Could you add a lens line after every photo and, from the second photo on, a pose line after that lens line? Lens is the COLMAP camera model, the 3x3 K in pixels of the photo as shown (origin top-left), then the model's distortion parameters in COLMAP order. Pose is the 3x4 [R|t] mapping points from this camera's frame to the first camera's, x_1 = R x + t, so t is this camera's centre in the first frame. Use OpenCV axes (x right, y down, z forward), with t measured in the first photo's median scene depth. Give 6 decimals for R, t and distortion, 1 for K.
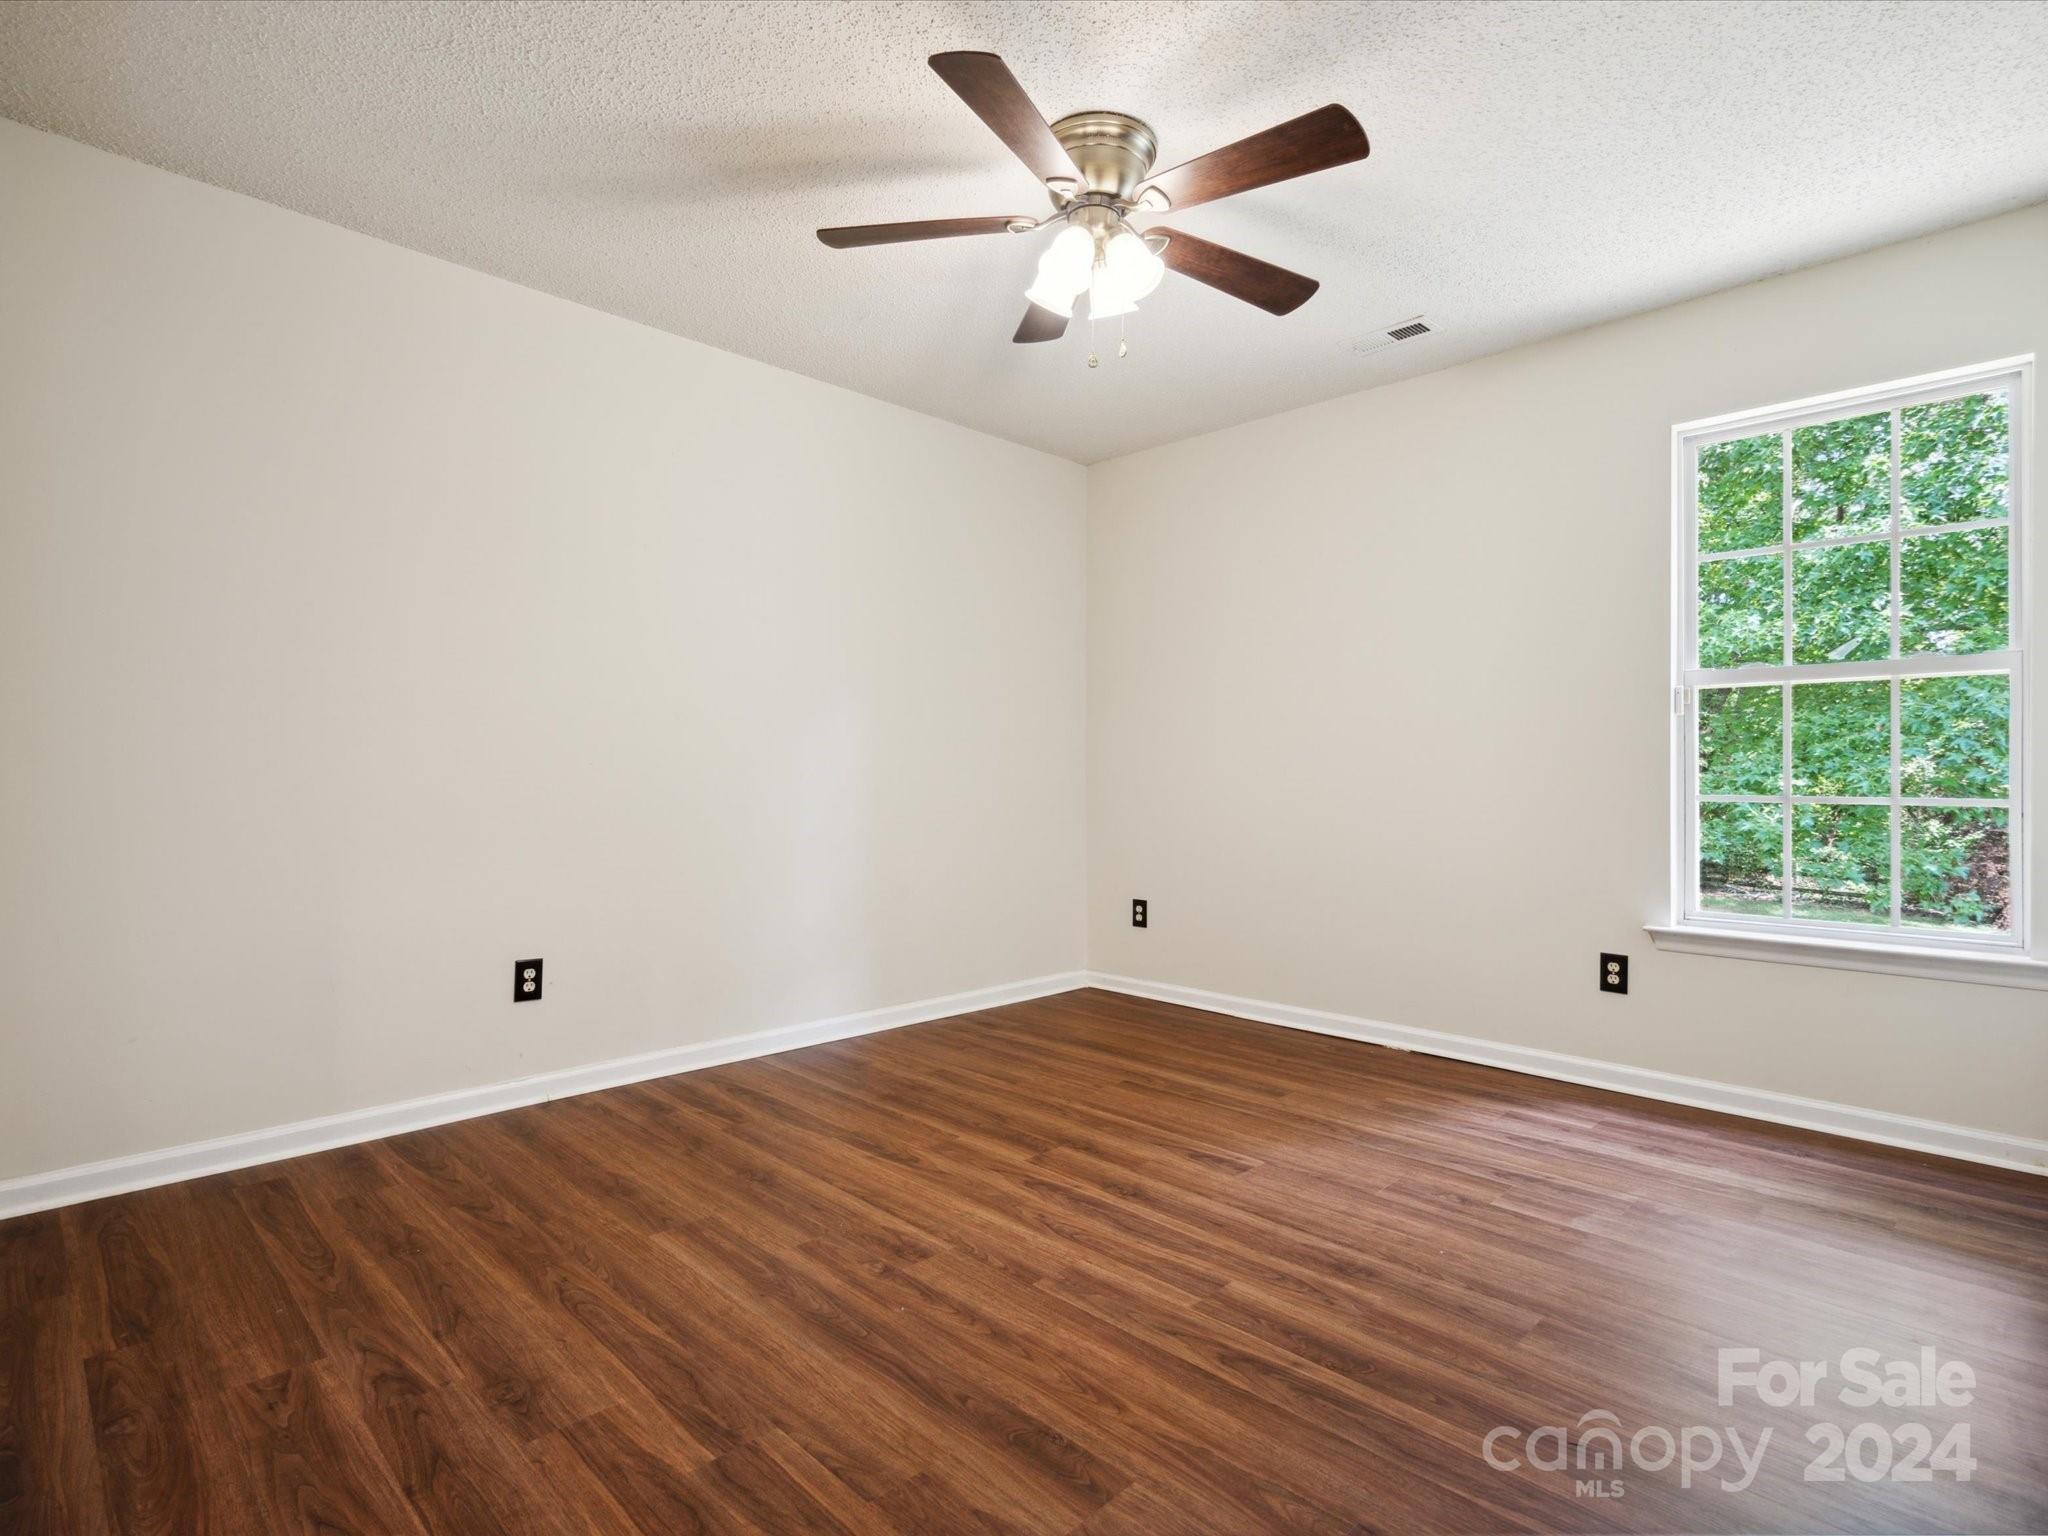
lens RADIAL K [[1032.2, 0, 1009.7], [0, 1032.2, 781.3], [0, 0, 1]] dist [-0.003050, 0.000638]
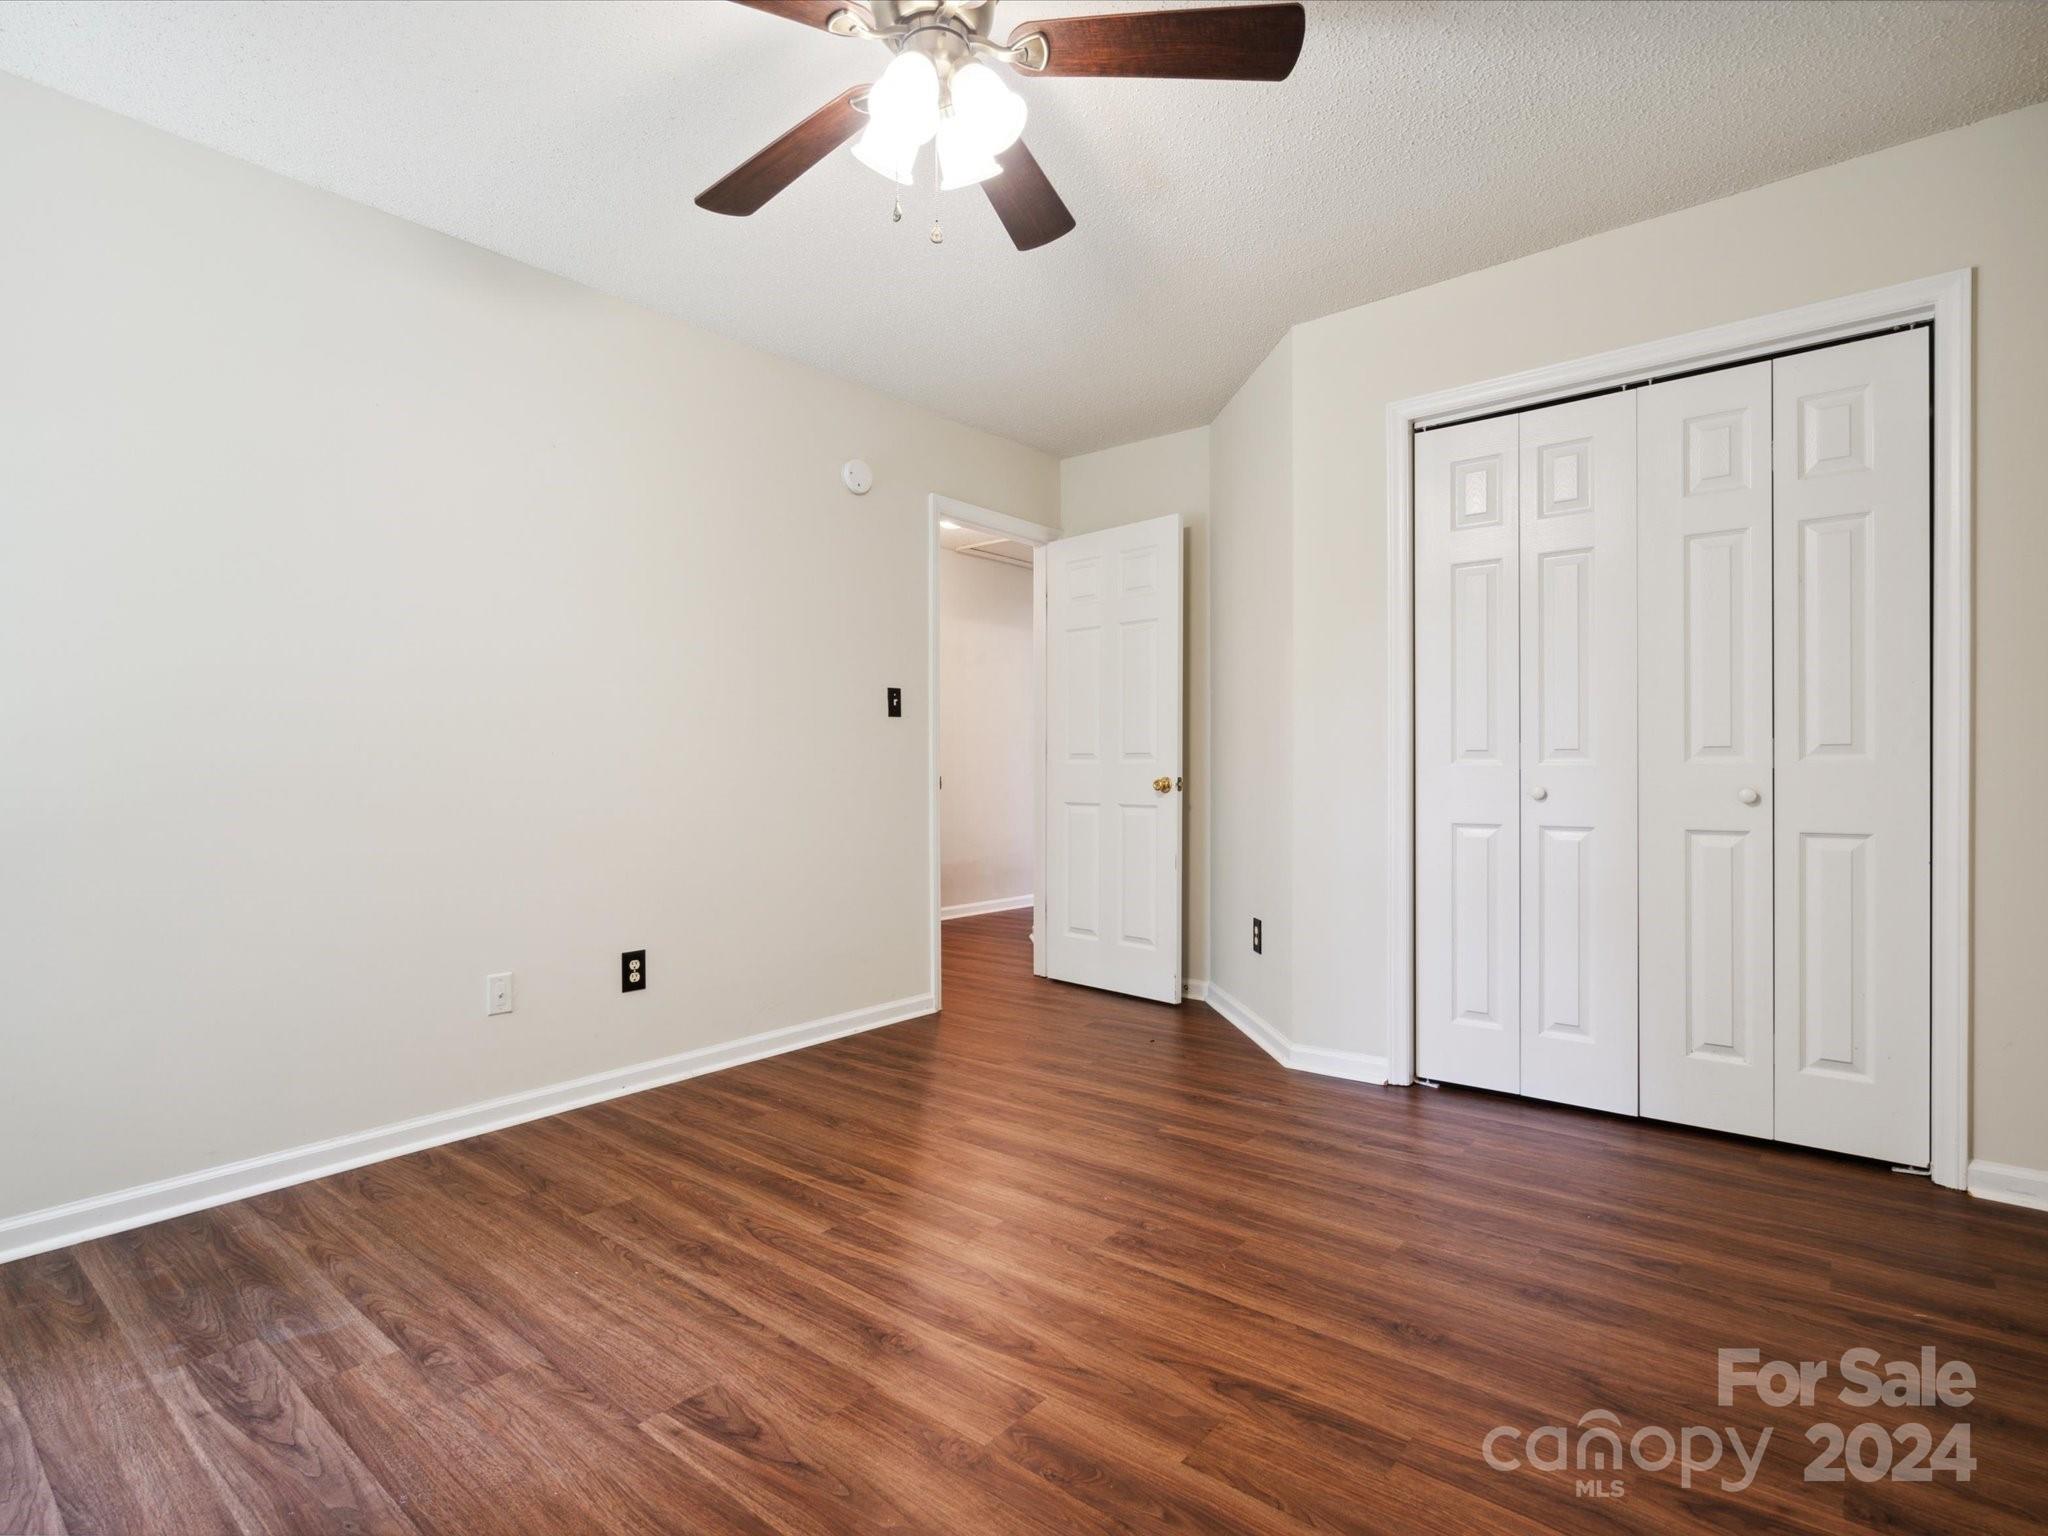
lens RADIAL K [[1032.2, 0, 1009.7], [0, 1032.2, 781.3], [0, 0, 1]] dist [-0.003050, 0.000638]
pose [[-0.995450, 0.005107, -0.095153, 0.104978], [0.003618, 0.999868, 0.015812, -0.006397], [0.095221, 0.015396, -0.995337, 1.850246]]
